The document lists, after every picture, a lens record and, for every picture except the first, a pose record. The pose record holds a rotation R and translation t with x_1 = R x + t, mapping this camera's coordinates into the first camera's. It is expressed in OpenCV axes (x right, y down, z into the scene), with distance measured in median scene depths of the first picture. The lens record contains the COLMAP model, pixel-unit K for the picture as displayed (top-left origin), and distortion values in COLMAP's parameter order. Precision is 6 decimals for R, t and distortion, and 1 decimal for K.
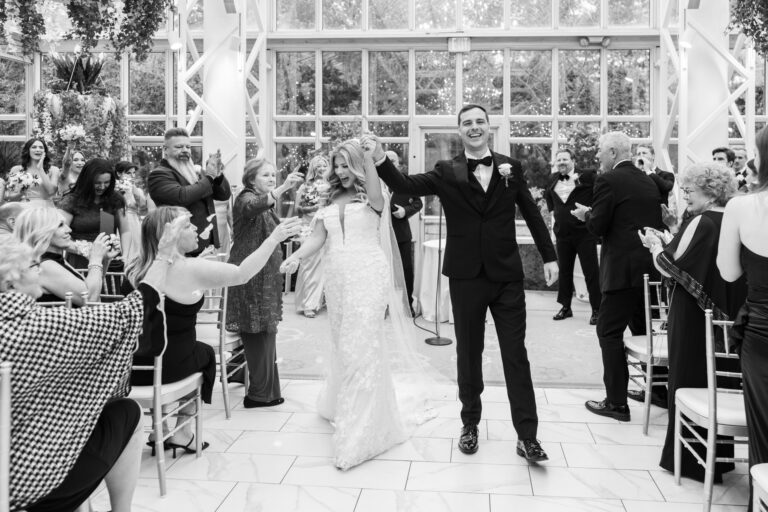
lens RADIAL K [[1253.0, 0, 425.1], [0, 1253.0, 254.4], [0, 0, 1]] dist [-0.027145, 0.048574]
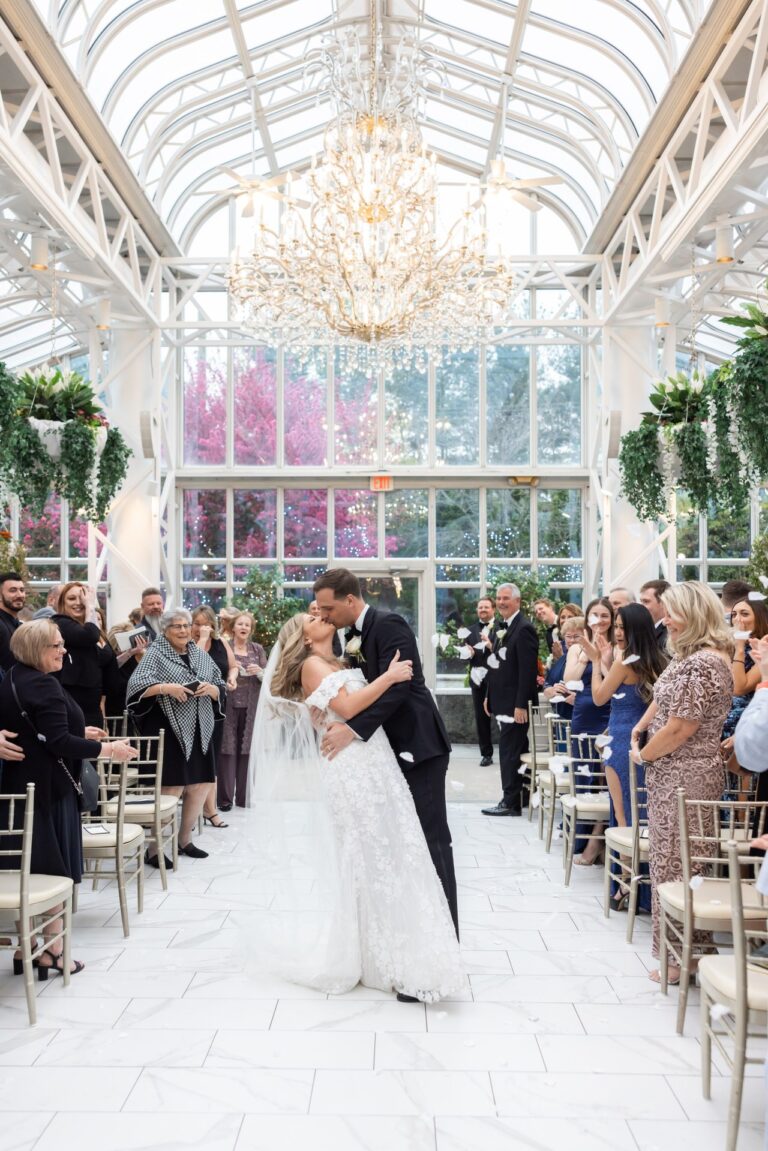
lens RADIAL K [[1877.9, 0, 384.0], [0, 1877.9, 575.5], [0, 0, 1]] dist [-0.027145, 0.048574]
pose [[0.999442, -0.005806, 0.032888, -0.017939], [0.008533, 0.996483, -0.083365, 0.019683], [-0.032288, 0.083599, 0.995976, -0.409935]]
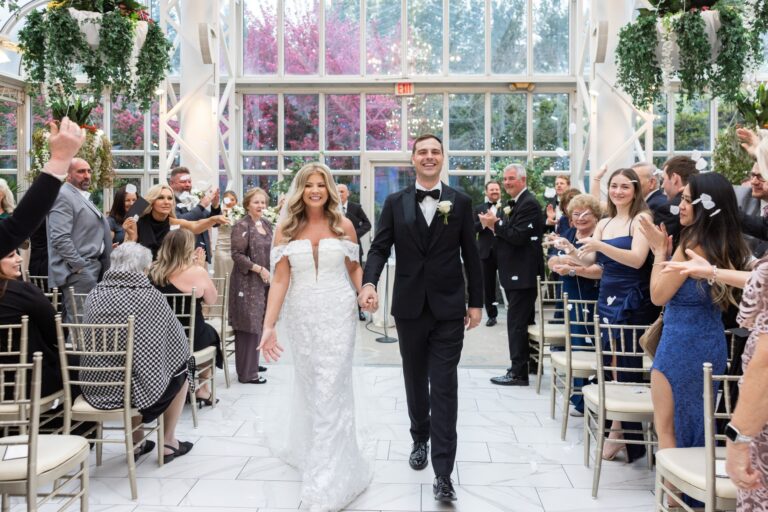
lens RADIAL K [[1253.0, 0, 425.1], [0, 1253.0, 254.4], [0, 0, 1]] dist [-0.027145, 0.048574]
pose [[0.999176, -0.004950, 0.040287, -0.000644], [0.005805, 0.999760, -0.021129, 0.008301], [-0.040173, 0.021346, 0.998965, -0.146021]]
